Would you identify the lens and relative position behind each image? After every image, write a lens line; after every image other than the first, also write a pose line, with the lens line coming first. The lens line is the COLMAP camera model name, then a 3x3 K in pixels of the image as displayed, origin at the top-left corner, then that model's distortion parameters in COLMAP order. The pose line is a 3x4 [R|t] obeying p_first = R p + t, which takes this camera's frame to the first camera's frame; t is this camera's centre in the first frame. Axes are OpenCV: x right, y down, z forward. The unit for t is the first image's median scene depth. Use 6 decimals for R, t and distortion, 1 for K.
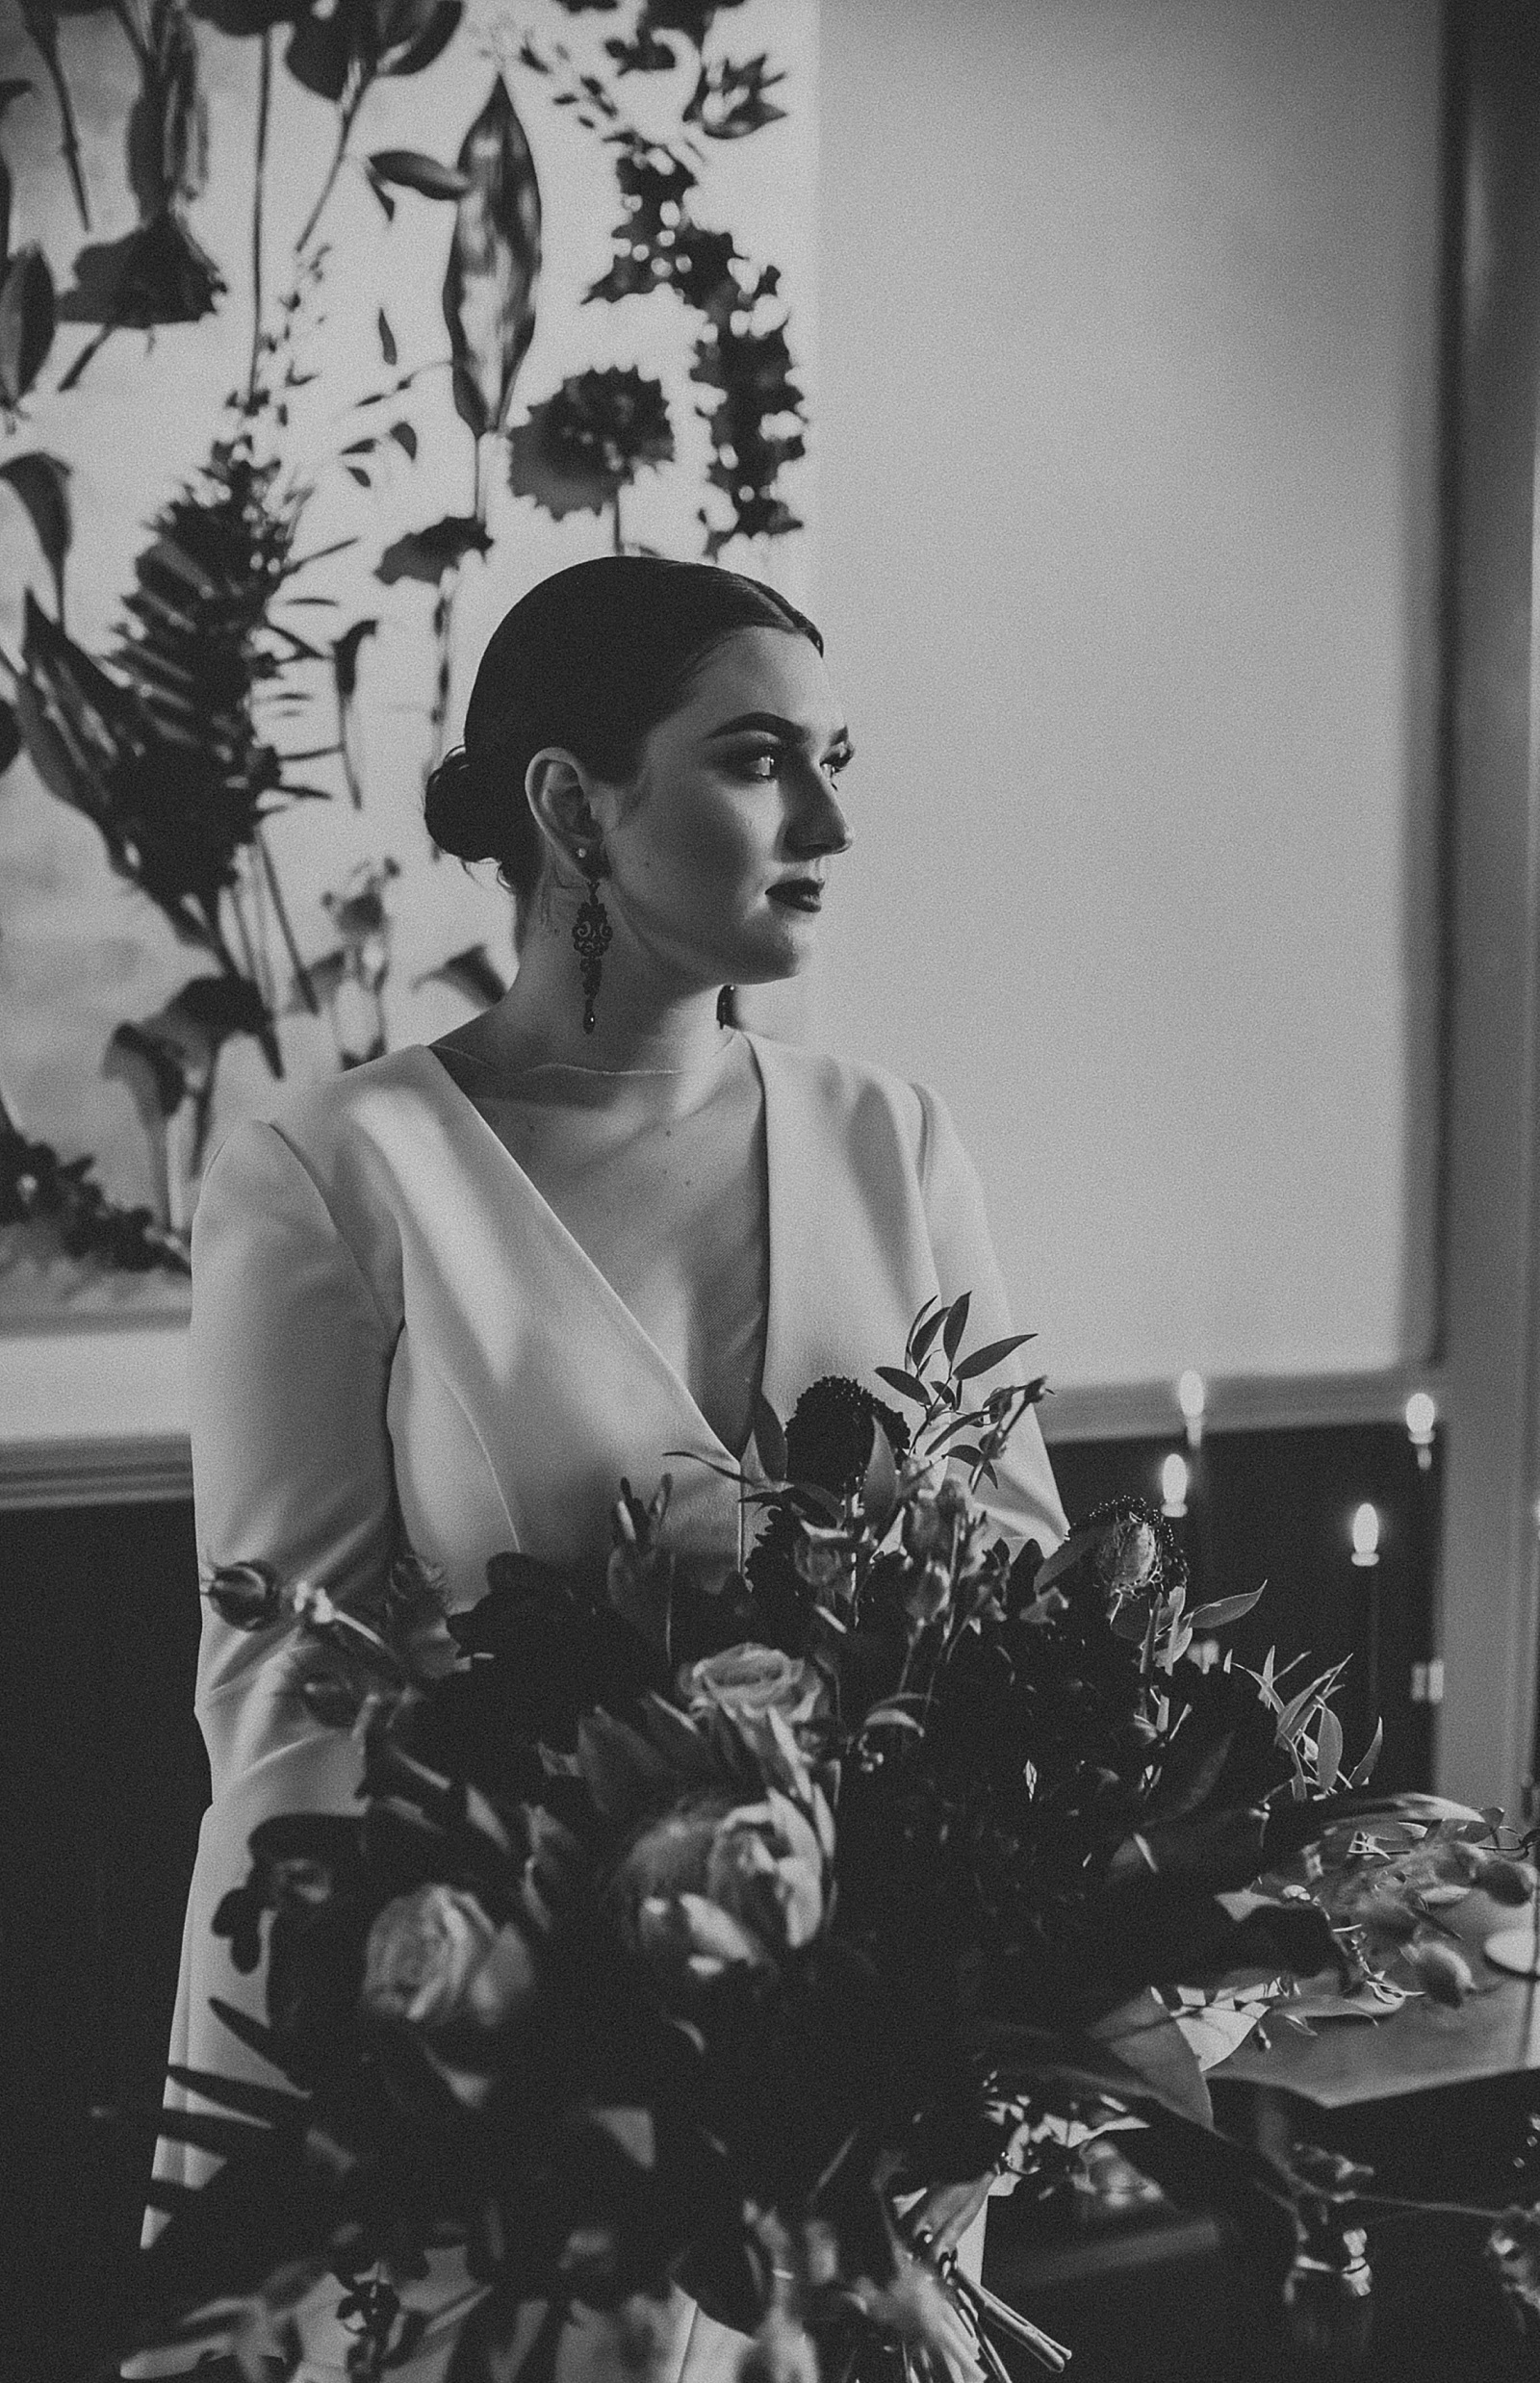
lens RADIAL K [[2496.3, 0, 809.6], [0, 2496.3, 1188.8], [0, 0, 1]] dist [-0.102396, 0.169568]
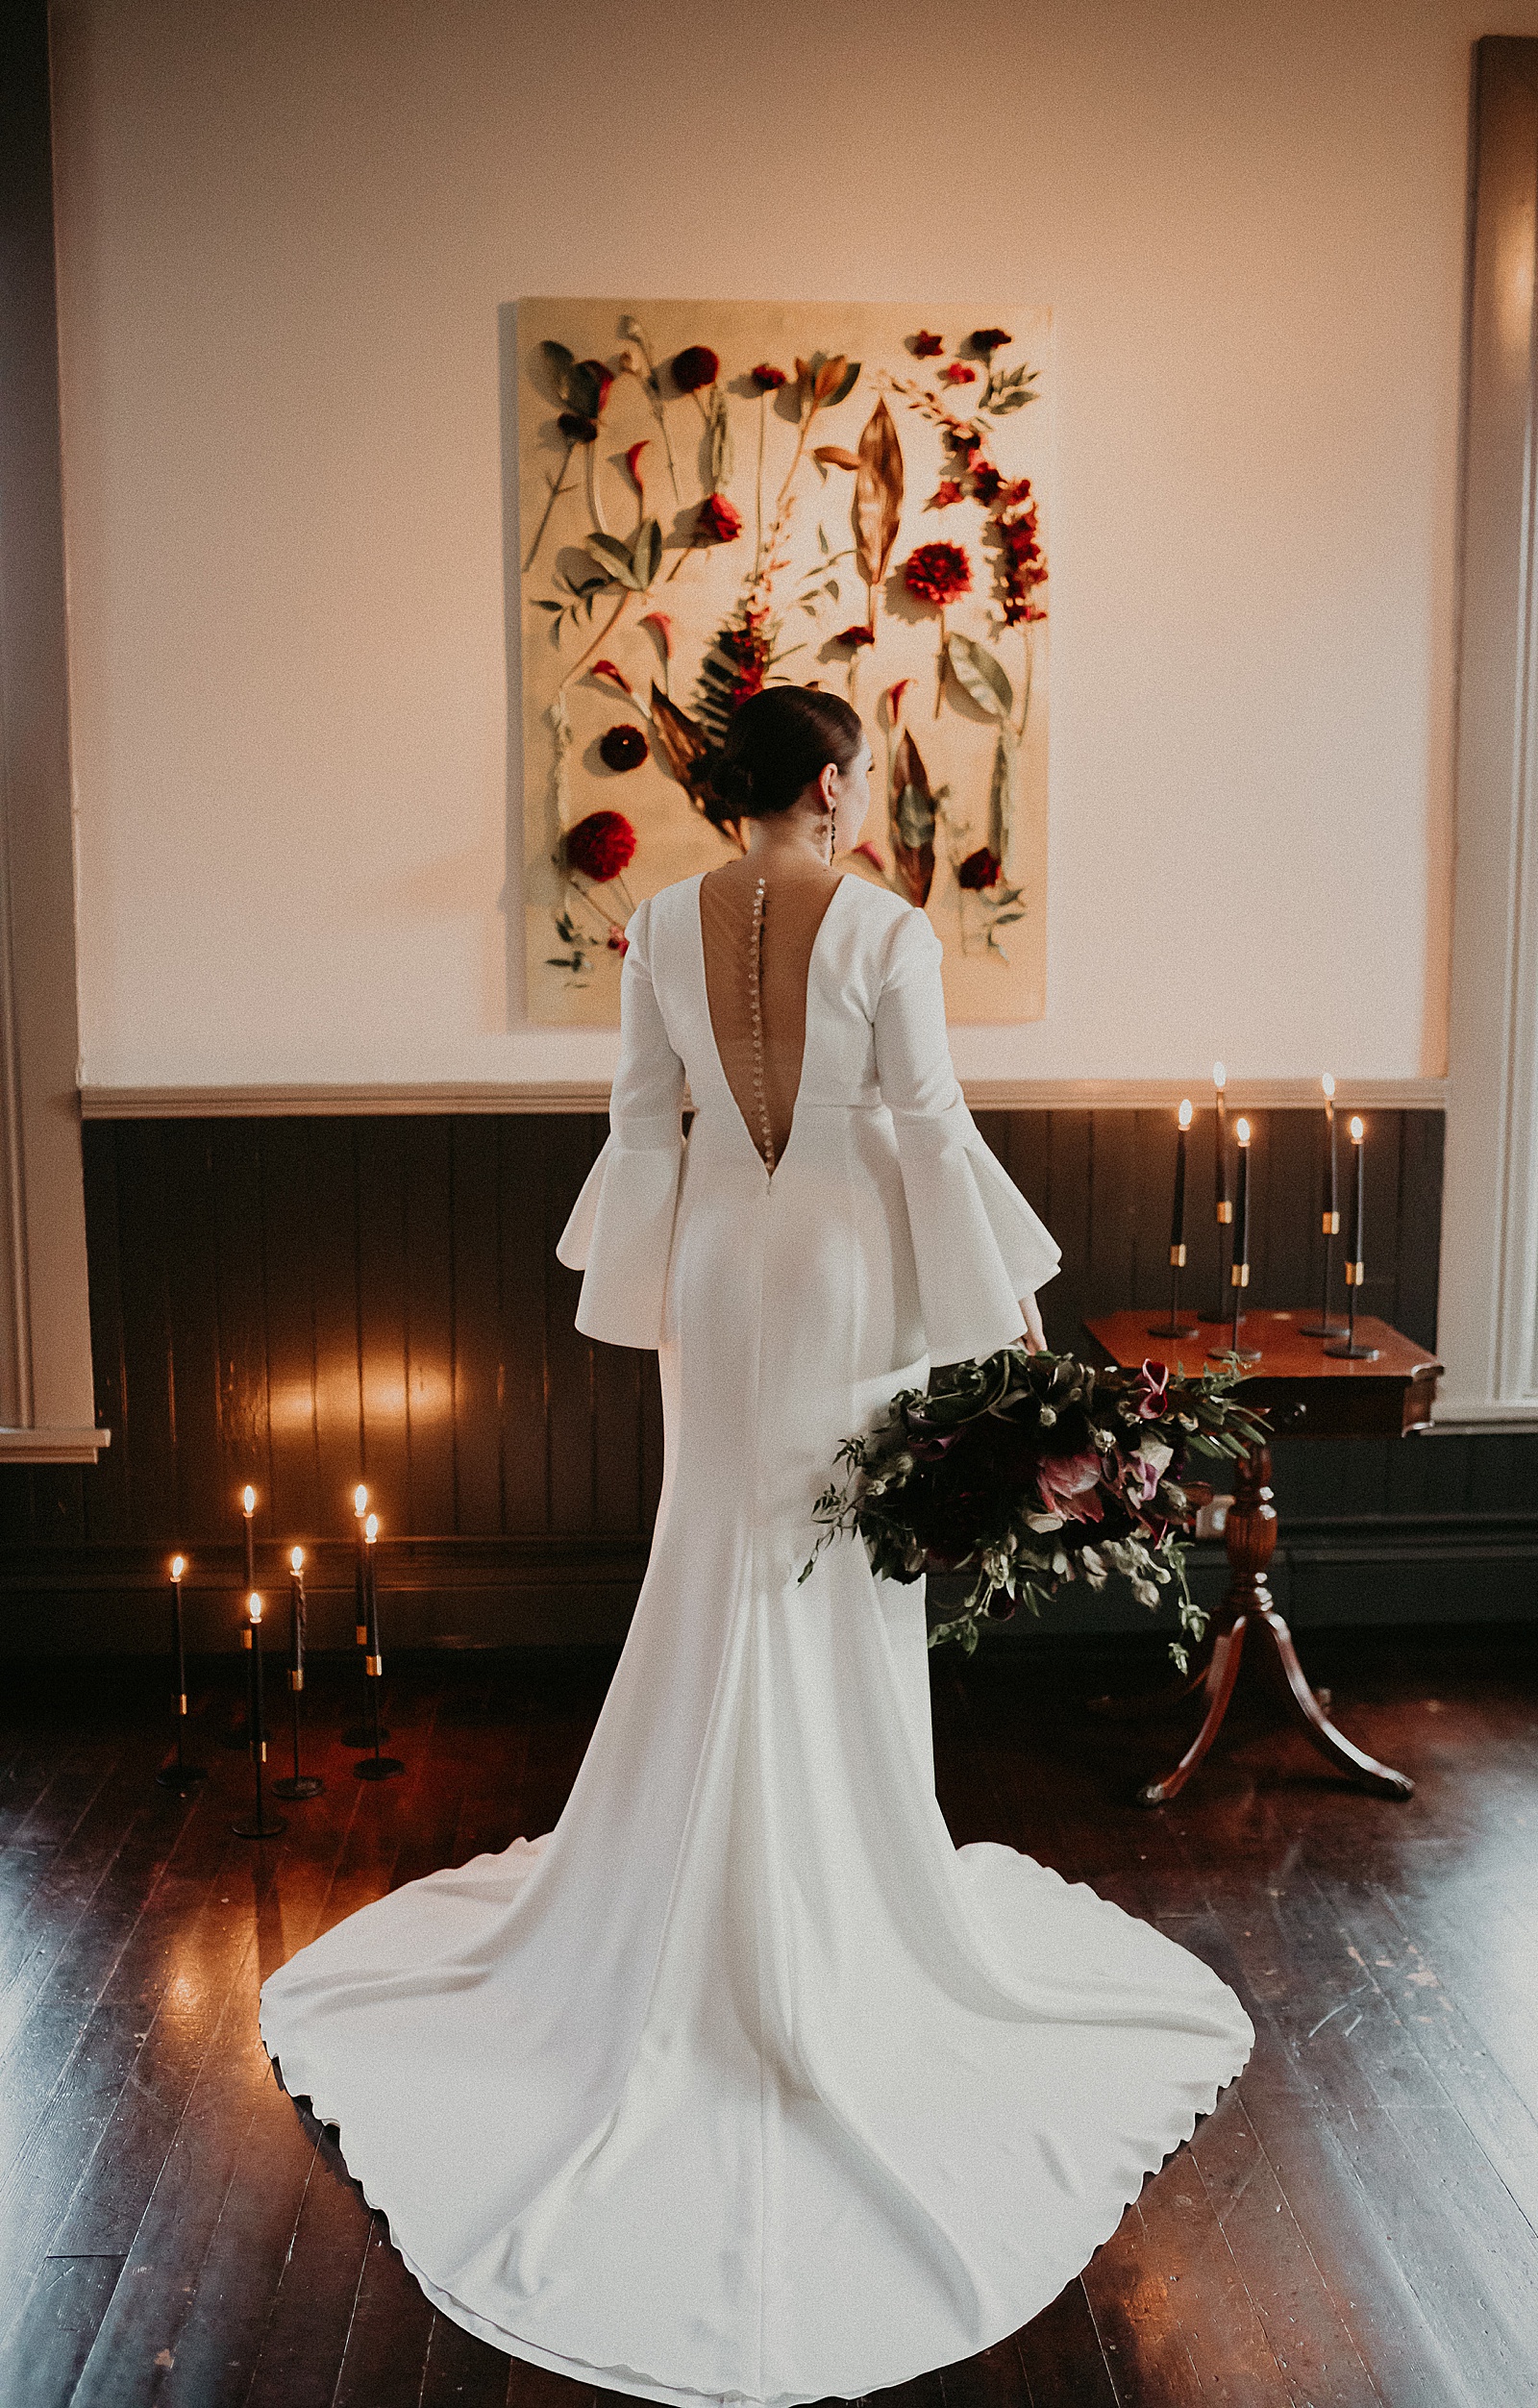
lens RADIAL K [[2526.2, 0, 796.0], [0, 2526.2, 1202.0], [0, 0, 1]] dist [-0.011018, -0.006624]
pose [[0.944285, 0.039111, -0.326797, 0.500139], [-0.012848, 0.996538, 0.082141, 0.026438], [0.328879, -0.073366, 0.941518, -0.985564]]
